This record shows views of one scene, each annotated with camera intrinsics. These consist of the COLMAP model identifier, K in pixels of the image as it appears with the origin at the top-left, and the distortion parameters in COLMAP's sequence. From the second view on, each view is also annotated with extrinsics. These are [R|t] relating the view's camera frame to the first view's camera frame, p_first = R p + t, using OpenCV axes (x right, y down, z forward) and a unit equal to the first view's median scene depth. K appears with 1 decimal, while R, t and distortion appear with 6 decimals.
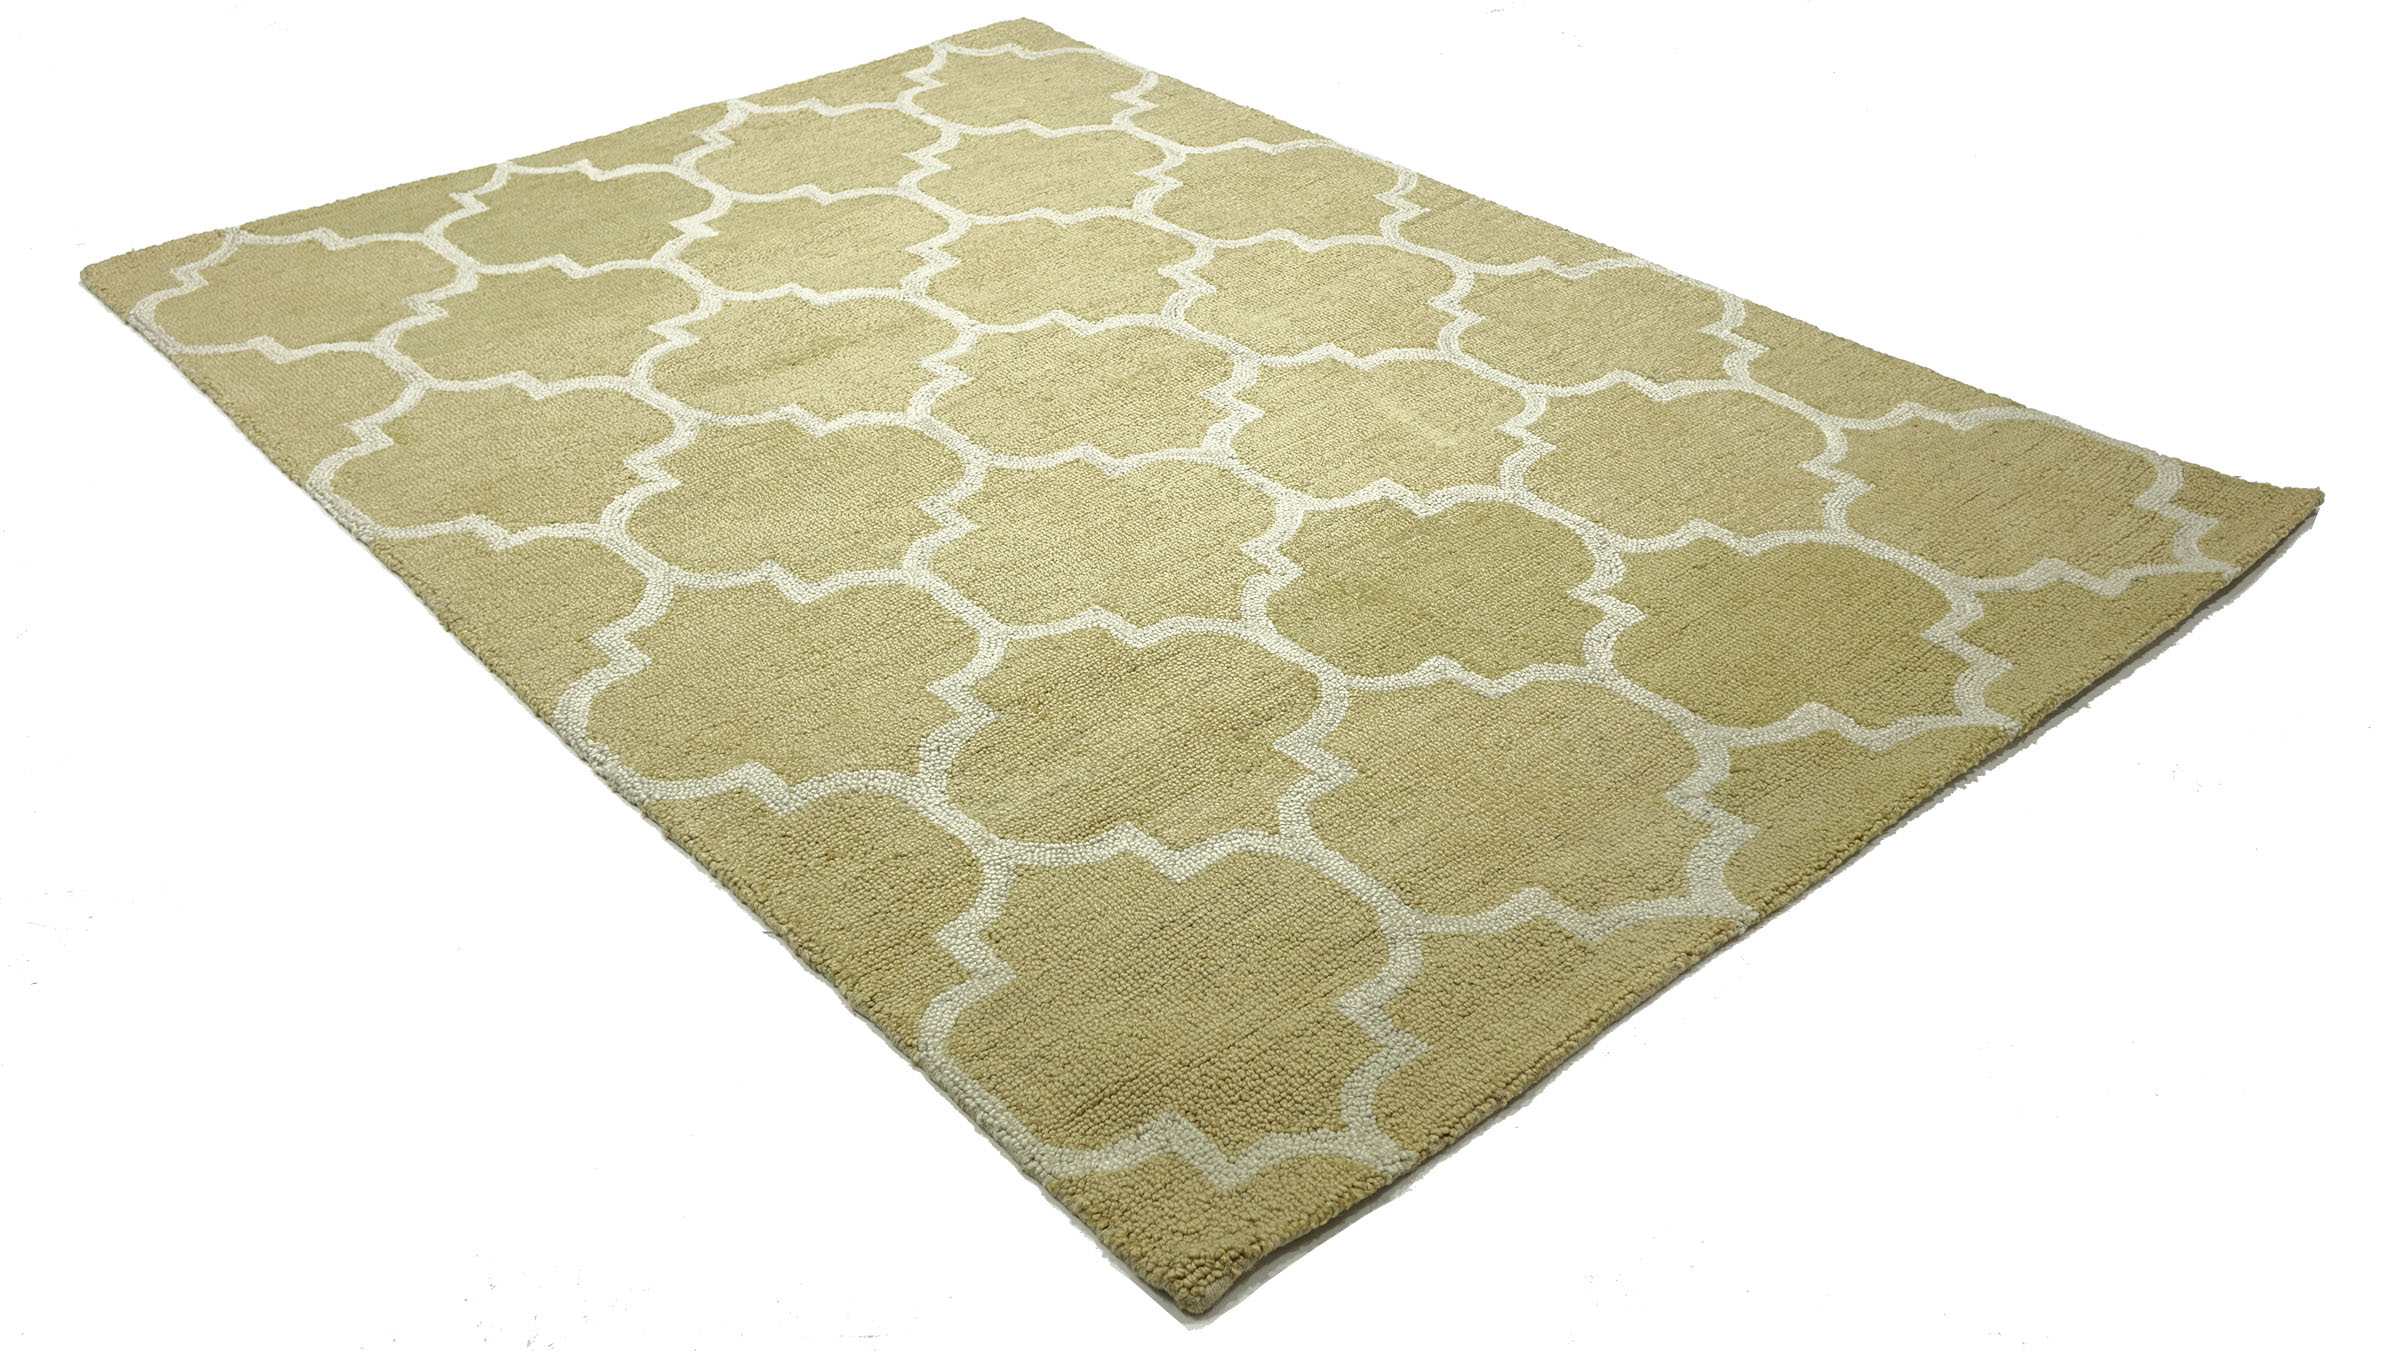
lens RADIAL K [[2153.9, 0, 1200.3], [0, 2153.9, 676.1], [0, 0, 1]] dist [-0.009906, 0.000679]
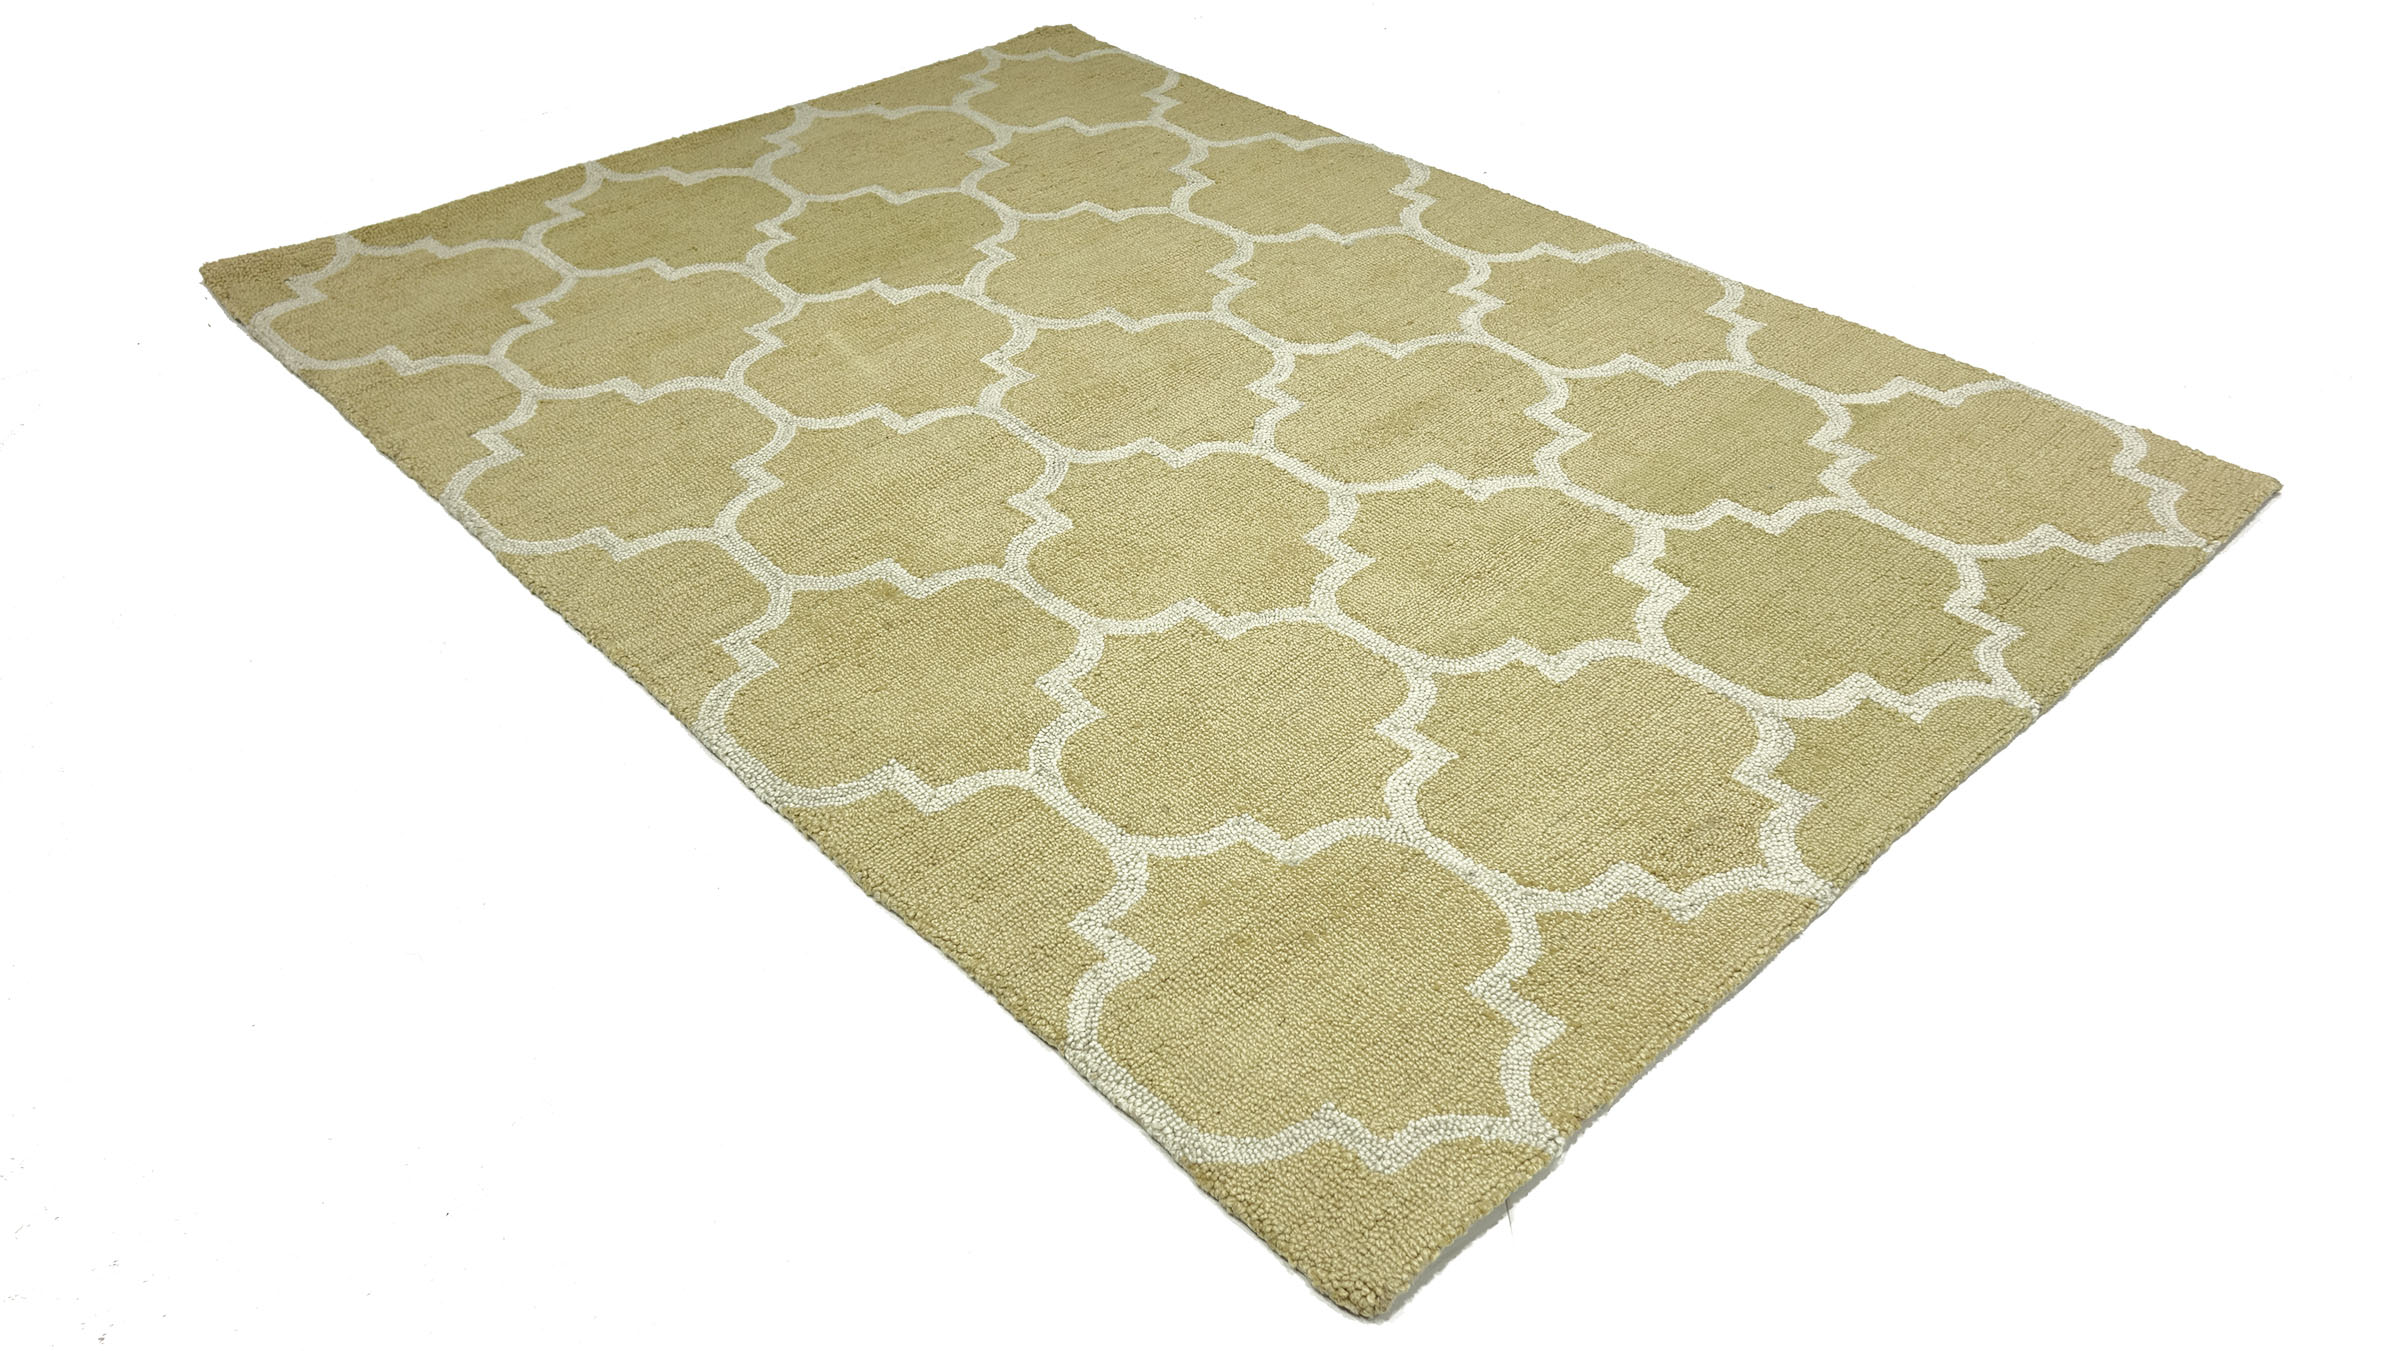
lens RADIAL K [[1794.2, 0, 1198.4], [0, 1794.2, 677.2], [0, 0, 1]] dist [0.003039, 0.000476]
pose [[-0.999350, 0.029093, -0.021296, -0.055039], [-0.011911, 0.291093, 0.956621, -0.891662], [0.034030, 0.956252, -0.290557, 1.305835]]
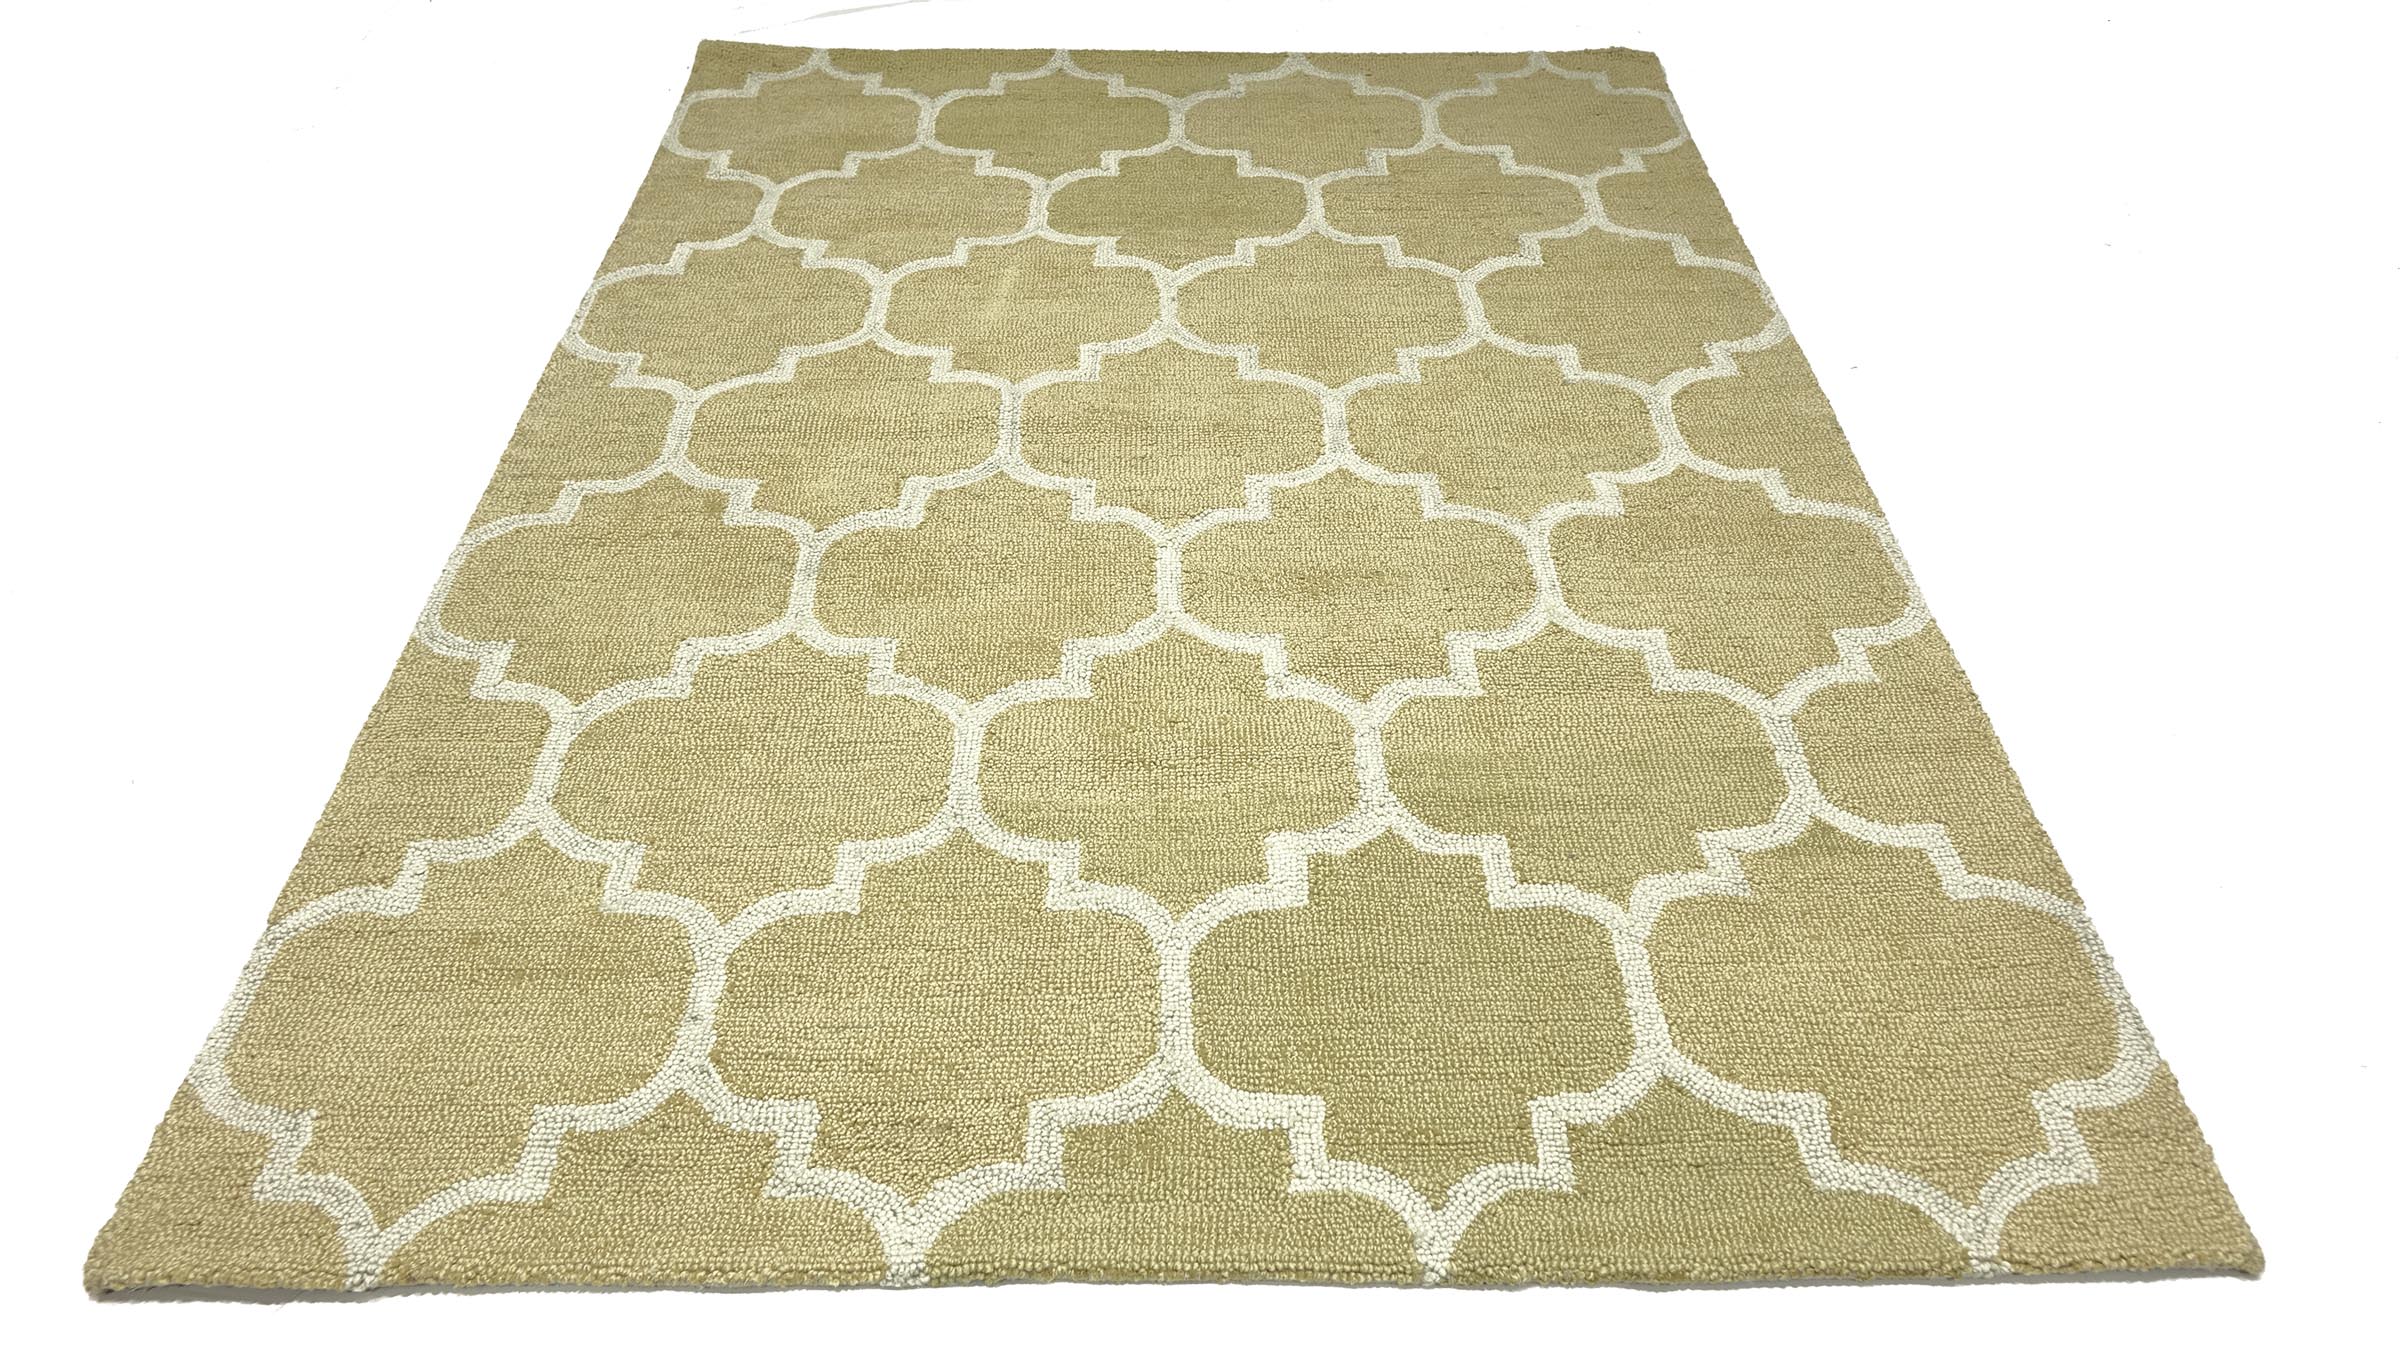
lens RADIAL K [[1779.2, 0, 1194.9], [0, 1779.2, 672.5], [0, 0, 1]] dist [0.003905, -0.005258]
pose [[-0.756207, -0.423004, 0.499219, -0.488187], [0.378357, 0.339787, 0.861040, -0.748934], [-0.533851, 0.840007, -0.096903, 1.085605]]
